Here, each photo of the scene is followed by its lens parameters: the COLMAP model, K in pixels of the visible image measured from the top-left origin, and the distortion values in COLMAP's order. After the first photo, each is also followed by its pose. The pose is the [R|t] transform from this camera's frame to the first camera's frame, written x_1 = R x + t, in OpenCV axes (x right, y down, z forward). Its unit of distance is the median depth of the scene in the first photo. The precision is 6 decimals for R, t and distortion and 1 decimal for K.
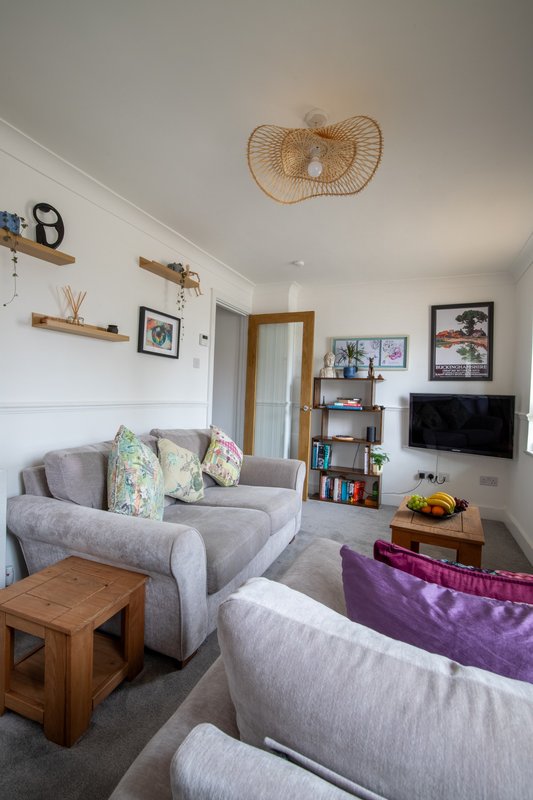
lens RADIAL K [[366.8, 0, 264.2], [0, 366.8, 397.0], [0, 0, 1]] dist [-0.034484, 0.007746]
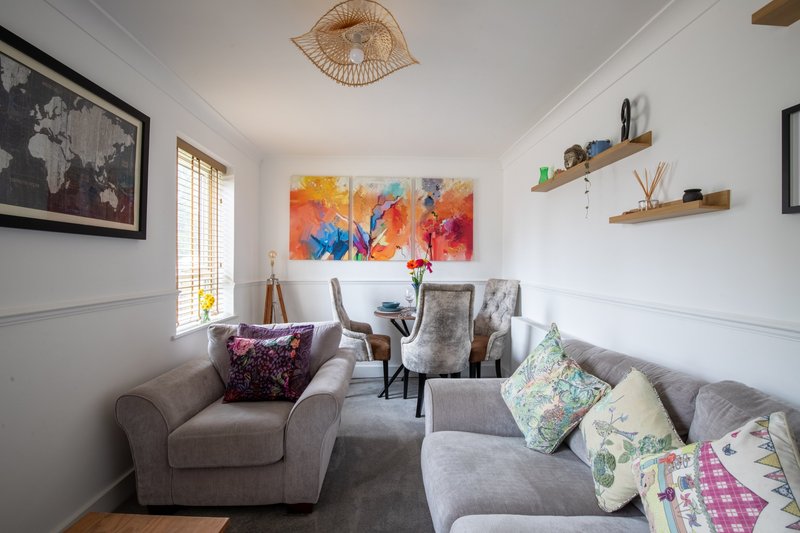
lens RADIAL K [[366.8, 0, 404.7], [0, 366.8, 264.8], [0, 0, 1]] dist [-0.034484, 0.007746]
pose [[-0.891676, -0.036739, -0.451182, 0.254390], [-0.041346, 0.999145, 0.000355, -0.038107], [0.450783, 0.018971, -0.892432, 1.118718]]
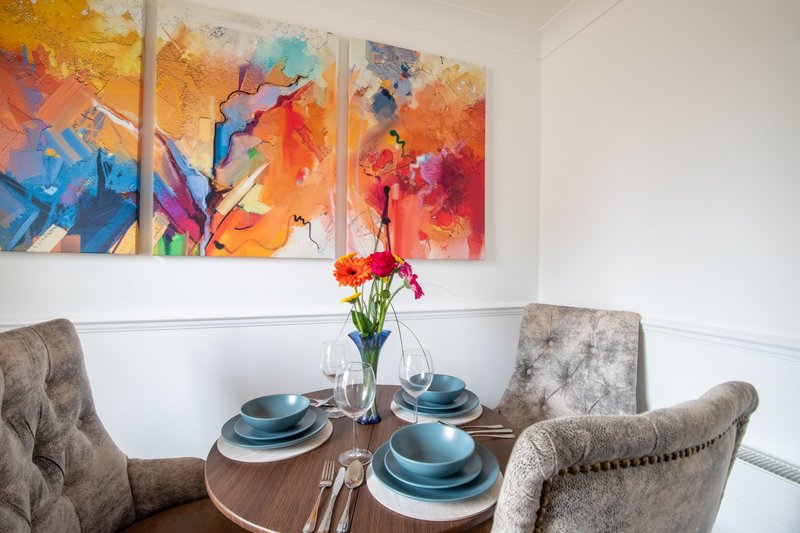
lens RADIAL K [[366.8, 0, 406.5], [0, 366.8, 265.3], [0, 0, 1]] dist [-0.034484, 0.007746]
pose [[-0.716478, -0.041255, -0.696389, -0.128590], [-0.044838, 0.998909, -0.013045, -0.041634], [0.696167, 0.021879, -0.717546, 0.284495]]
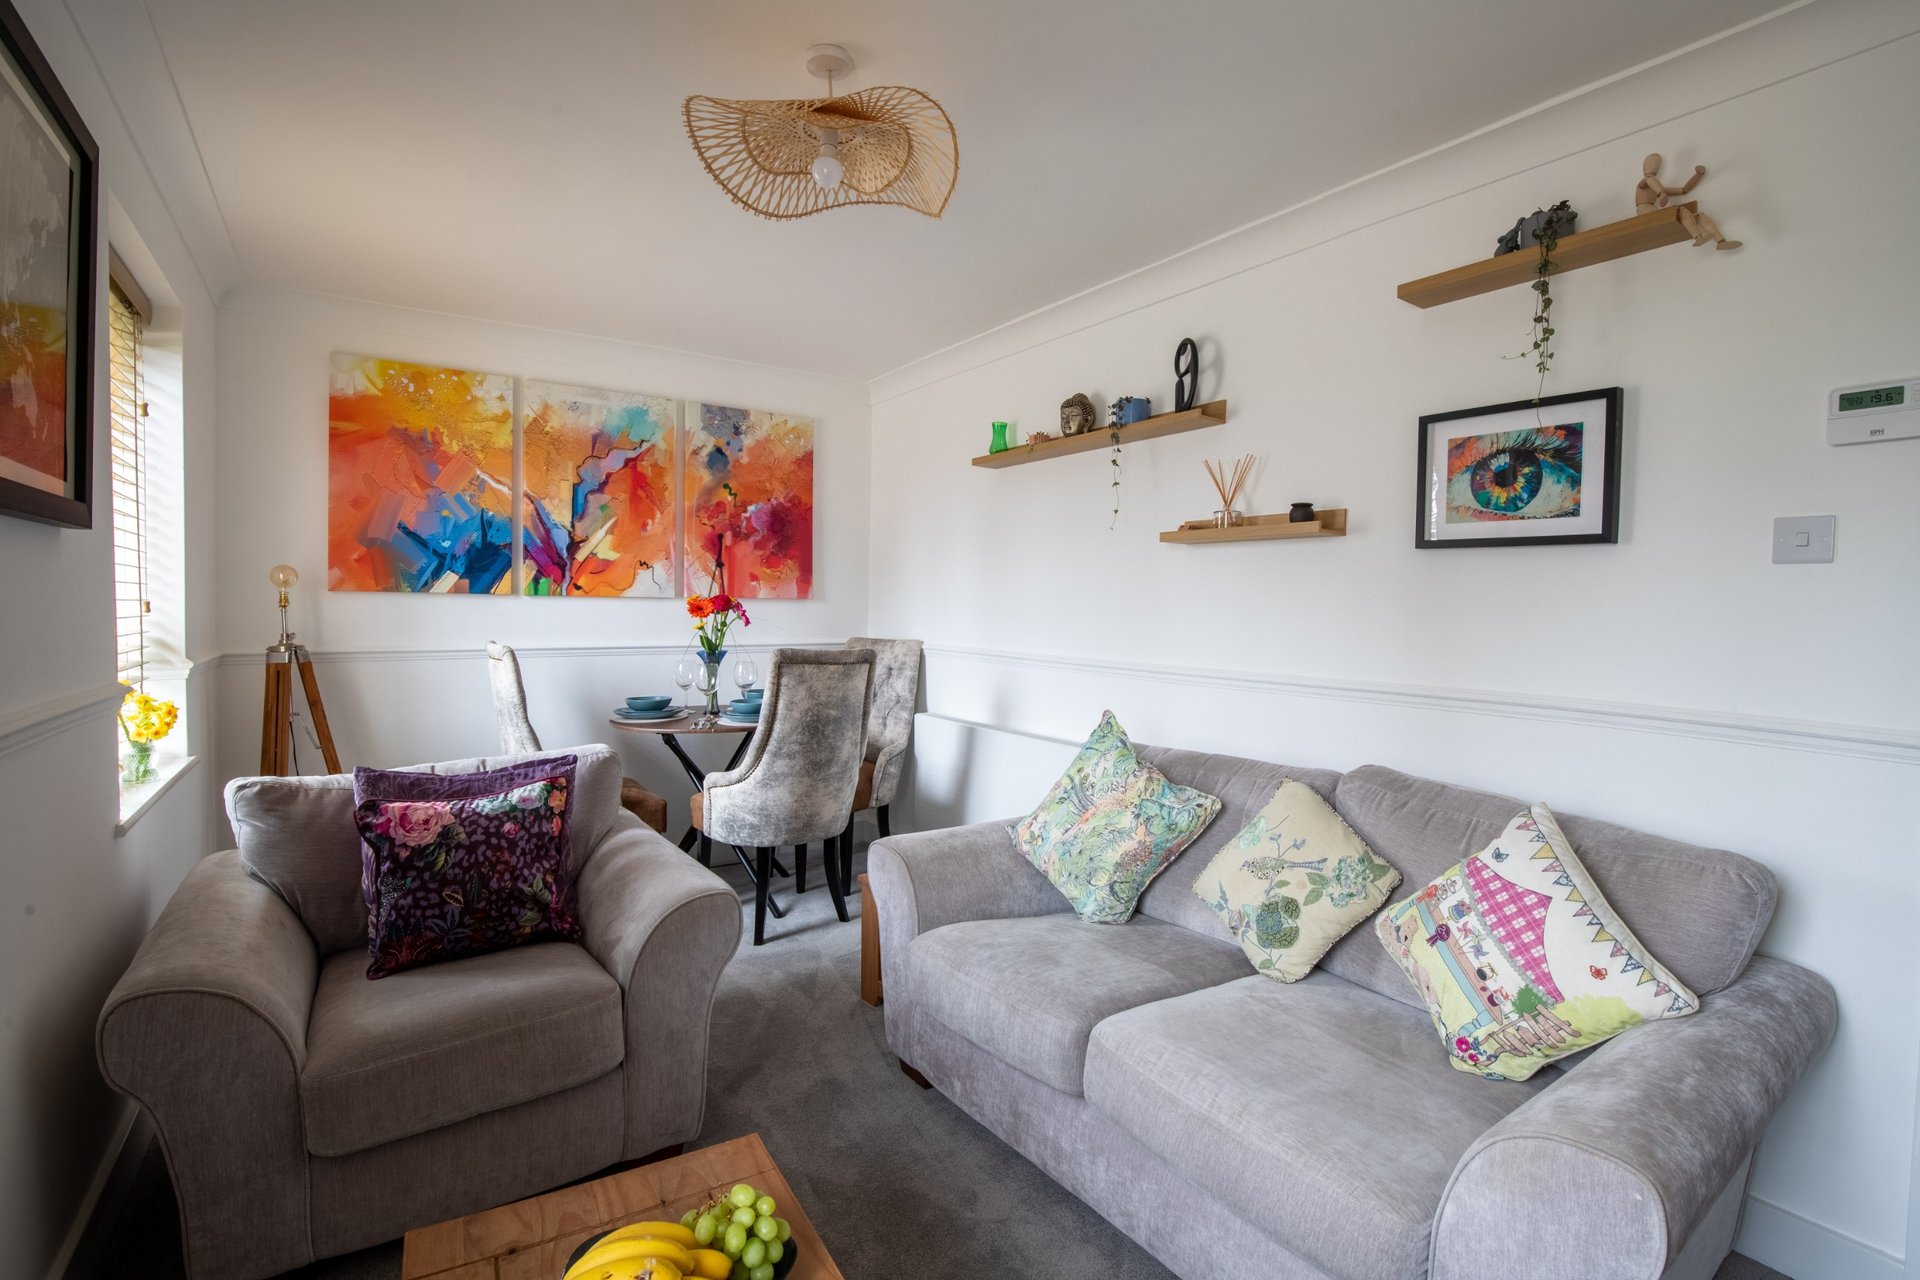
lens RADIAL K [[880.4, 0, 967.1], [0, 880.4, 634.1], [0, 0, 1]] dist [-0.034484, 0.007746]
pose [[-0.519492, -0.013451, -0.854369, 0.575485], [-0.041798, 0.999079, 0.009686, -0.027784], [0.853452, 0.040743, -0.519576, 1.013288]]
